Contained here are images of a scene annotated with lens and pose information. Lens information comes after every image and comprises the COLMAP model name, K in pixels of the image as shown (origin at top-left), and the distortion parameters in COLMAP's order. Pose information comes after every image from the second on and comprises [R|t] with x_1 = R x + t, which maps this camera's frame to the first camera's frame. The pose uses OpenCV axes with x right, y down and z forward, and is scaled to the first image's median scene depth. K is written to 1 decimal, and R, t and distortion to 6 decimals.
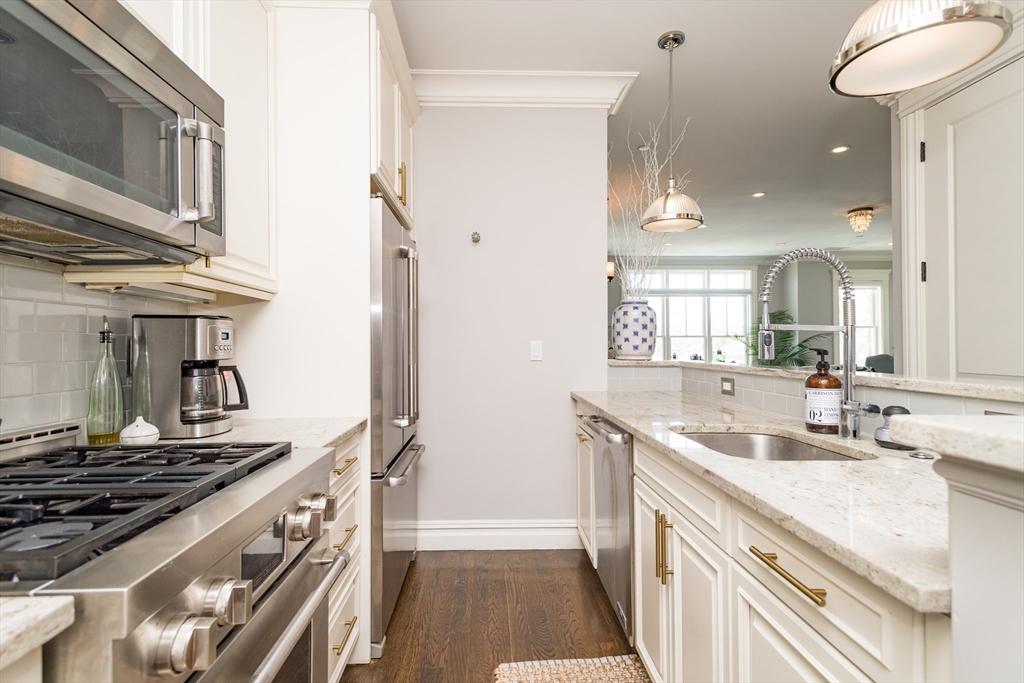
lens RADIAL K [[485.5, 0, 503.3], [0, 485.5, 340.3], [0, 0, 1]] dist [0.010421, -0.002511]
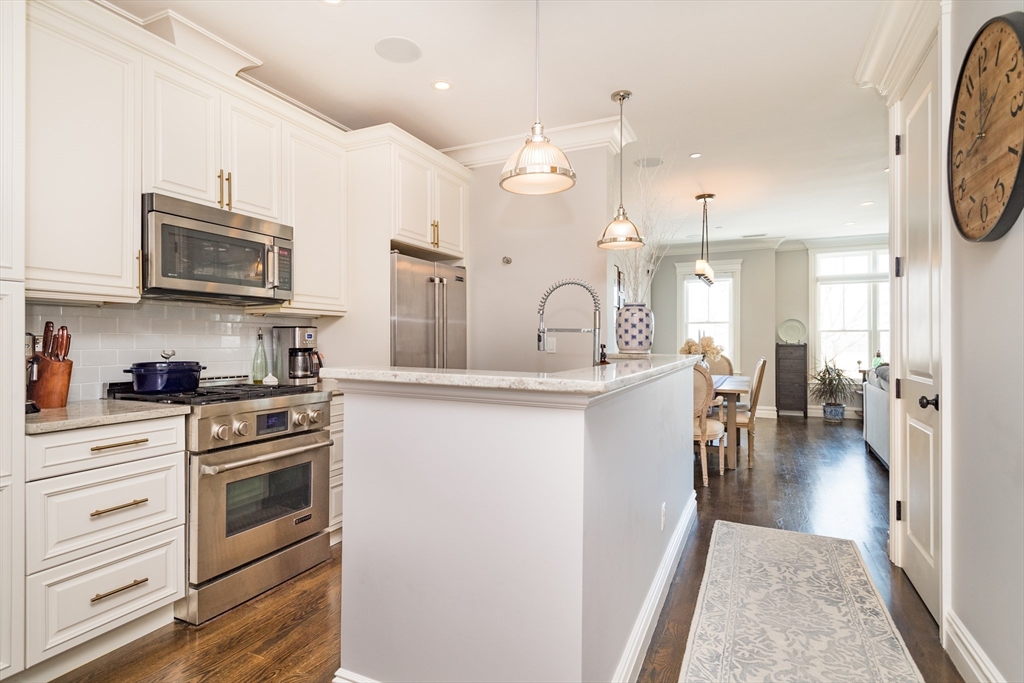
lens RADIAL K [[529.8, 0, 506.1], [0, 529.8, 342.3], [0, 0, 1]] dist [0.005862, 0.000311]
pose [[0.885273, 0.004804, -0.465048, 1.143051], [0.001884, 0.999901, 0.013916, -0.011797], [0.465069, -0.013195, 0.885176, -0.542616]]
